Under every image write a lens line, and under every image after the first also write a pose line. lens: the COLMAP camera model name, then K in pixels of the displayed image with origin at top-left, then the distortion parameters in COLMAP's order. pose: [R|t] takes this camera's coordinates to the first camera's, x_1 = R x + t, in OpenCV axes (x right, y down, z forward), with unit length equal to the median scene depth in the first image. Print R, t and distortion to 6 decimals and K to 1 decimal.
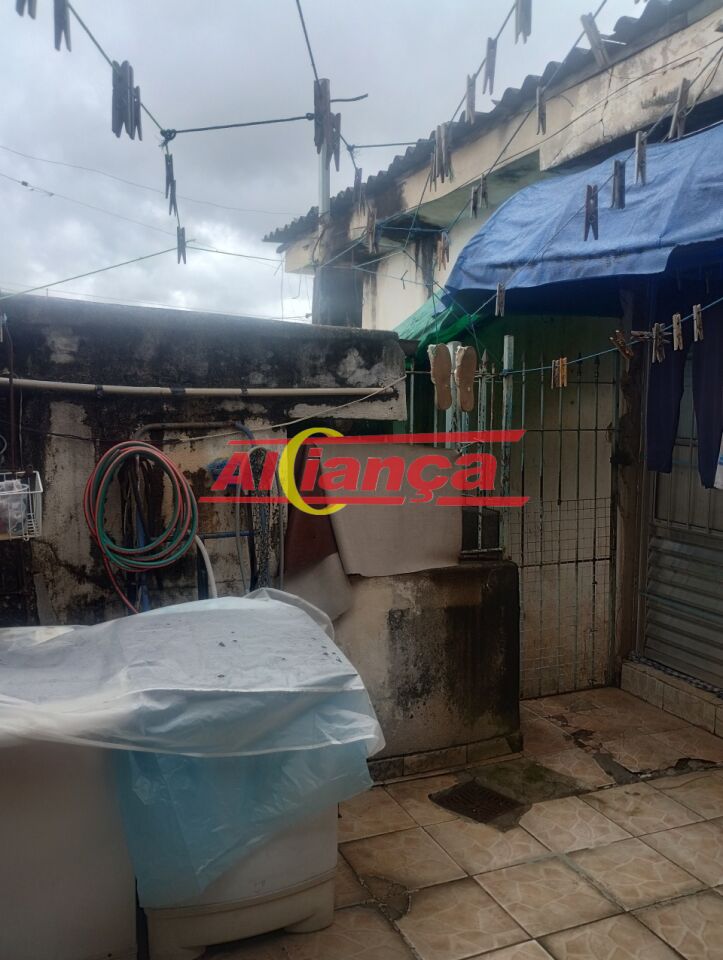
lens RADIAL K [[798.6, 0, 356.6], [0, 798.6, 475.7], [0, 0, 1]] dist [0.063119, -0.084659]
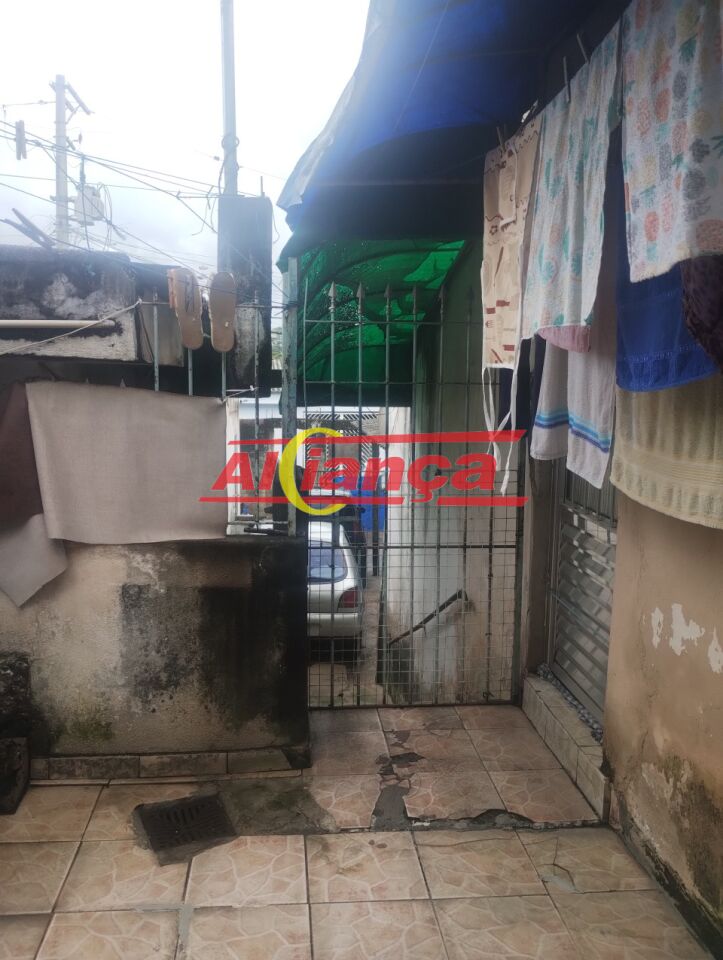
lens RADIAL K [[798.6, 0, 356.6], [0, 798.6, 475.7], [0, 0, 1]] dist [0.063119, -0.084659]
pose [[0.955132, 0.045301, -0.292697, 0.550893], [-0.035204, 0.998592, 0.039674, 0.009850], [0.294082, -0.027590, 0.955382, 0.271830]]
